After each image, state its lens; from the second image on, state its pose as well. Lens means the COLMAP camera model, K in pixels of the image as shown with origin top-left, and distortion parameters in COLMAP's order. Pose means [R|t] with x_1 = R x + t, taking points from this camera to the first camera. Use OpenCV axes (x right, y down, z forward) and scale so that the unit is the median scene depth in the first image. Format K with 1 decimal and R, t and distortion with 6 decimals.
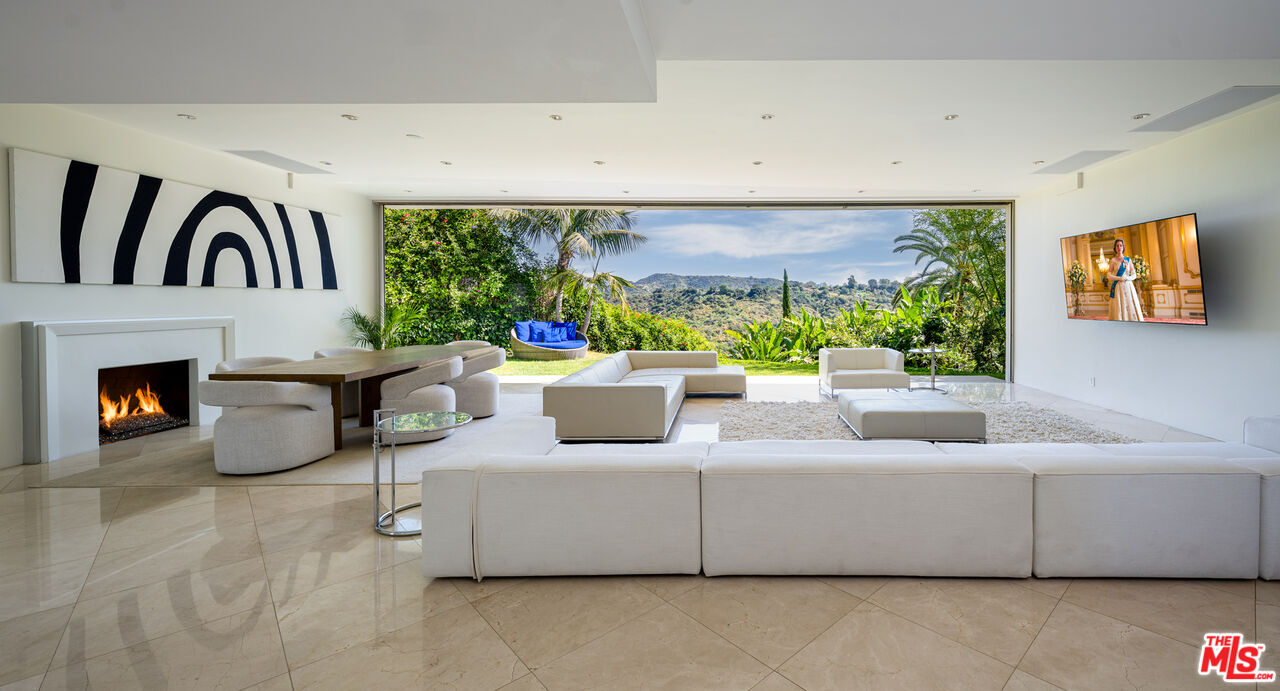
lens RADIAL K [[496.2, 0, 737.3], [0, 496.2, 307.5], [0, 0, 1]] dist [0.001688, 0.000310]
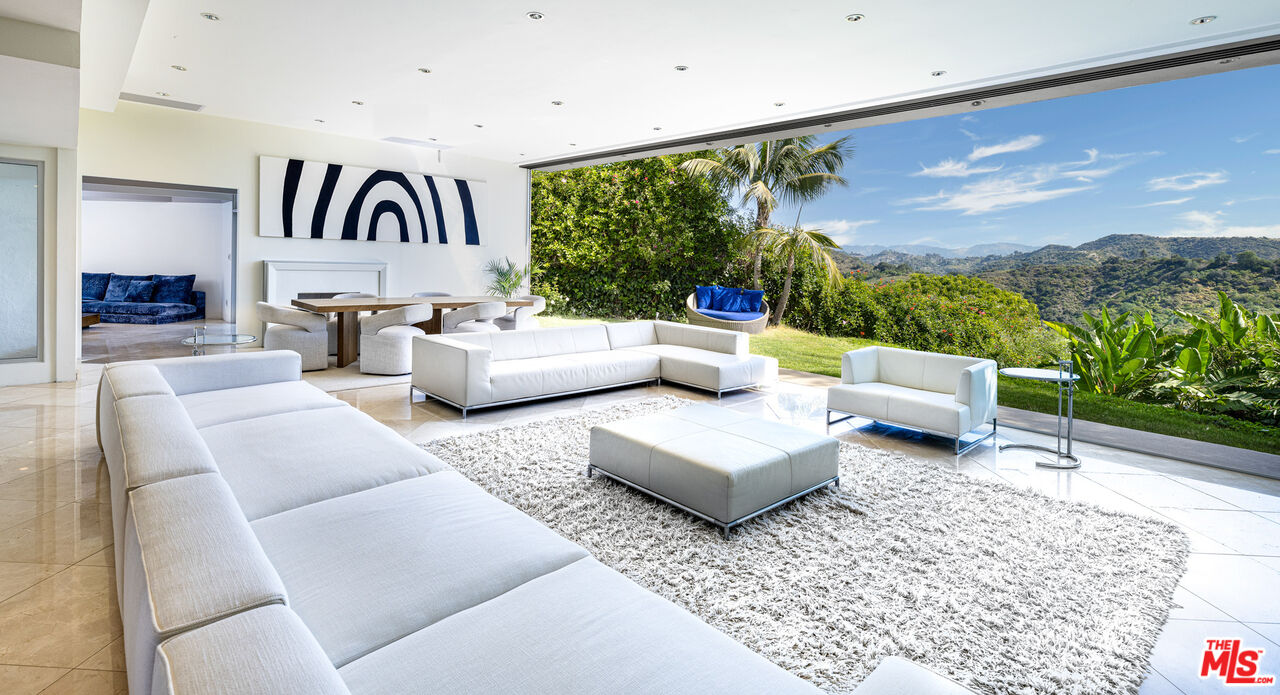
lens RADIAL K [[616.3, 0, 639.6], [0, 616.3, 262.0], [0, 0, 1]] dist [-0.001579, -0.000307]
pose [[0.697241, 0.023924, -0.716438, 0.285772], [-0.041817, 0.999098, -0.007335, -0.000992], [0.715616, 0.035074, 0.697613, 0.152172]]
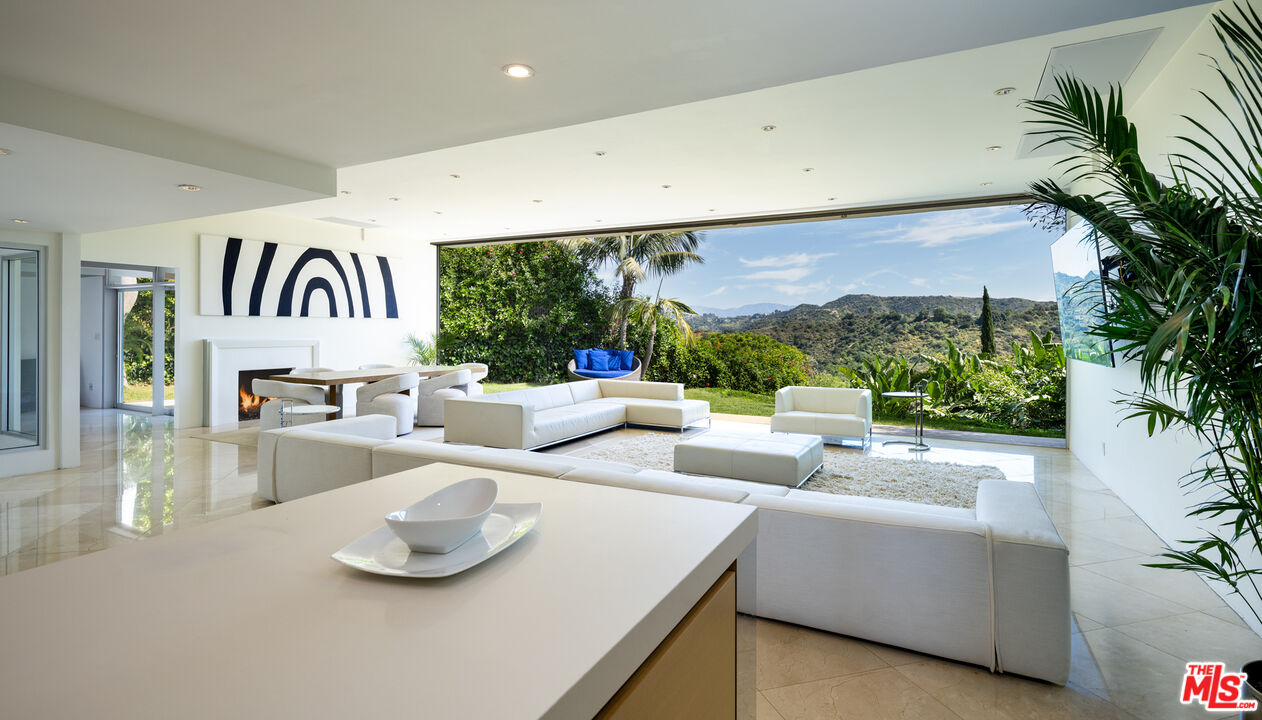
lens RADIAL K [[607.2, 0, 631.8], [0, 607.2, 323.0], [0, 0, 1]] dist [-0.001097, -0.000431]
pose [[0.882065, 0.001239, -0.471126, 0.239318], [-0.012456, 0.999708, -0.020692, -0.000386], [0.470963, 0.024120, 0.881823, -0.030451]]
